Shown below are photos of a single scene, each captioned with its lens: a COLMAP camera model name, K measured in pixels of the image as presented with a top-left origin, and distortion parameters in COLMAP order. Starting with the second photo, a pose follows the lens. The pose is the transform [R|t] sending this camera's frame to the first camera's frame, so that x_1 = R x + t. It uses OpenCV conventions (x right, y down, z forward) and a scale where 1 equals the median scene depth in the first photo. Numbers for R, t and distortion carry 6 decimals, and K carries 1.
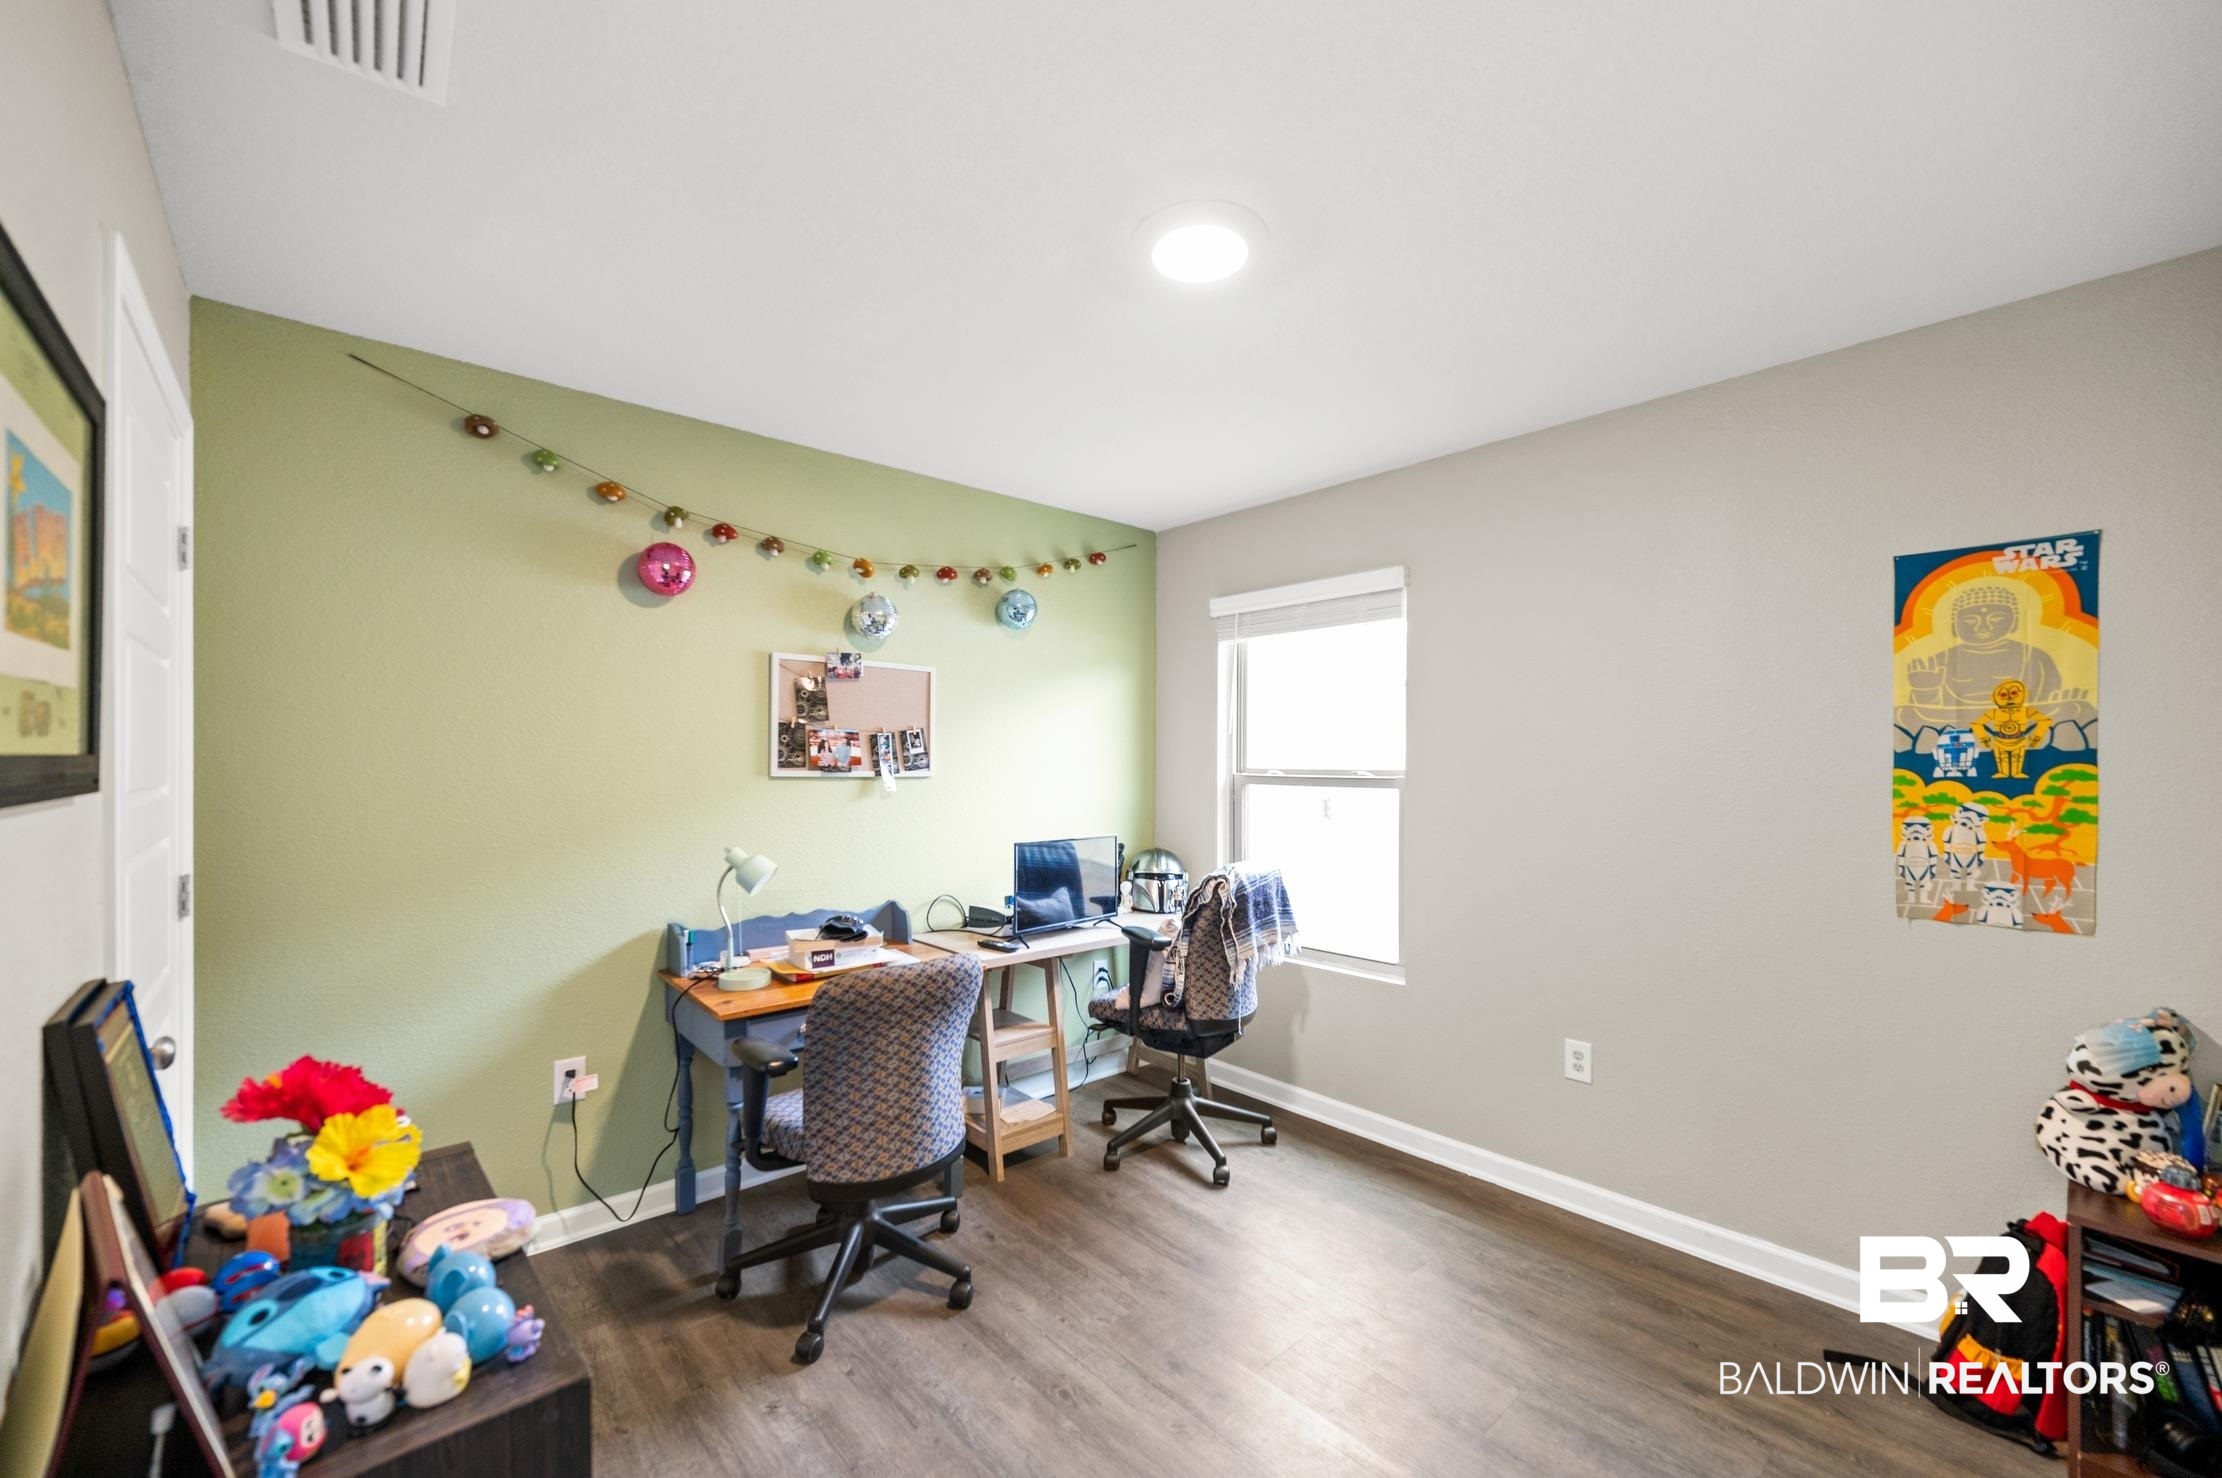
lens RADIAL K [[893.9, 0, 1110.3], [0, 893.9, 760.0], [0, 0, 1]] dist [0.000226, 0.000070]
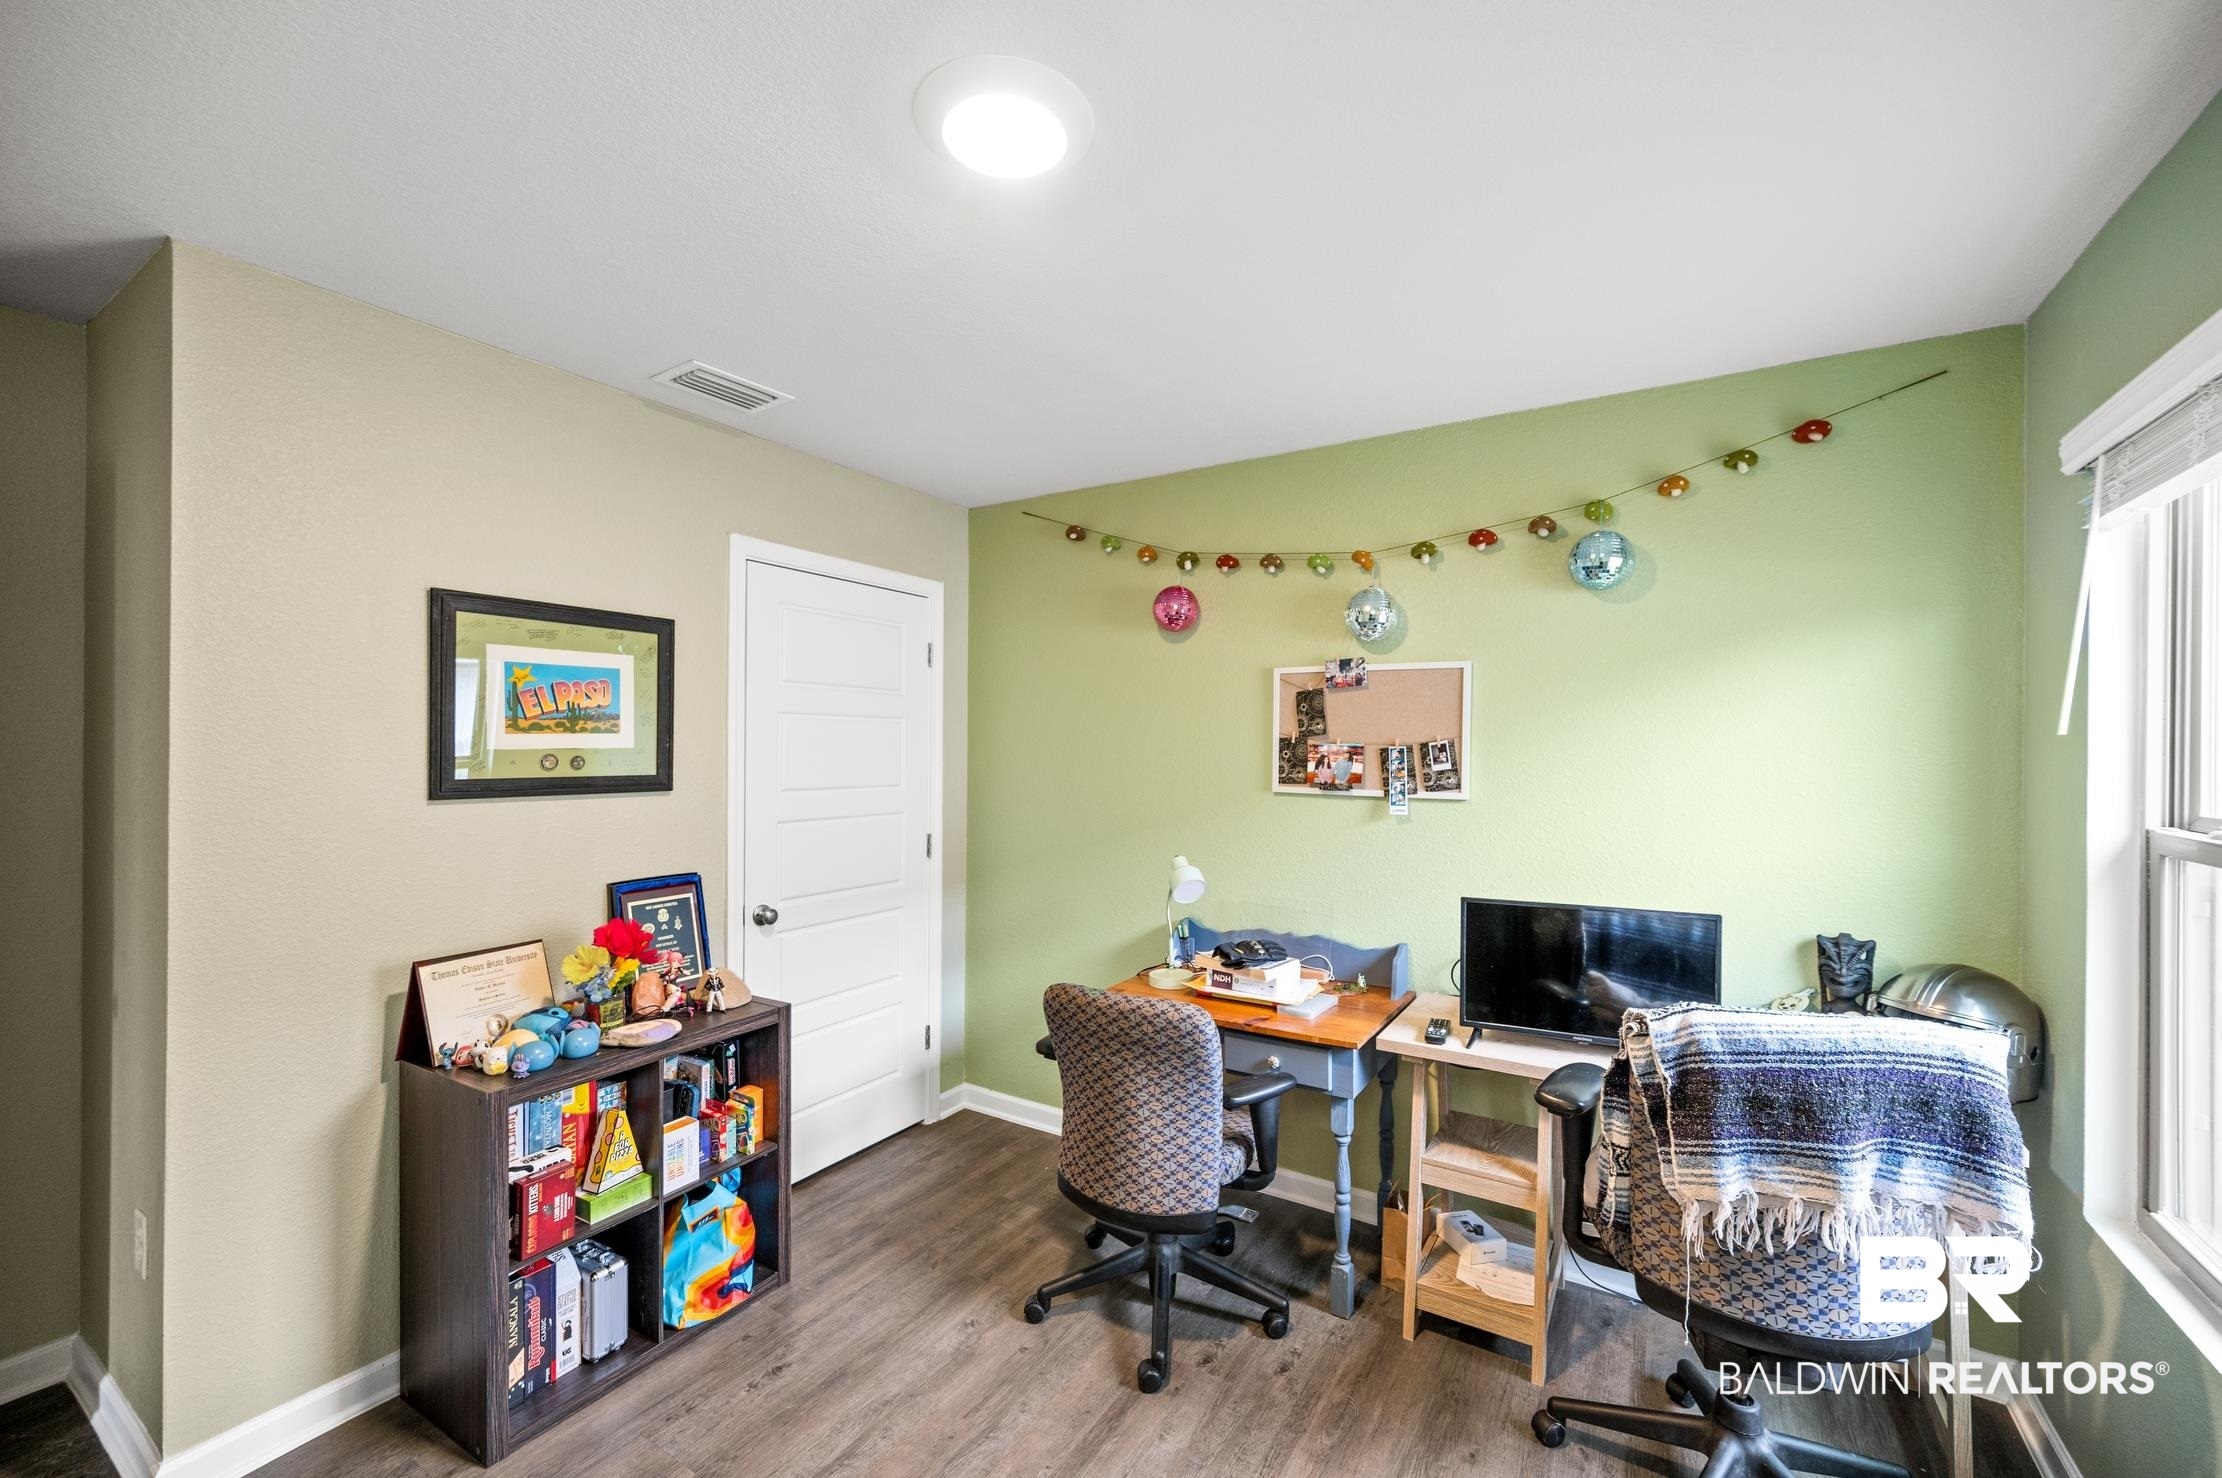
lens RADIAL K [[894.9, 0, 1109.9], [0, 894.9, 751.1], [0, 0, 1]] dist [-0.000497, -0.000073]
pose [[0.282636, -0.002094, -0.959225, 0.508710], [-0.003049, 0.999991, -0.003082, -0.022866], [0.959222, 0.003795, 0.282627, 0.517412]]
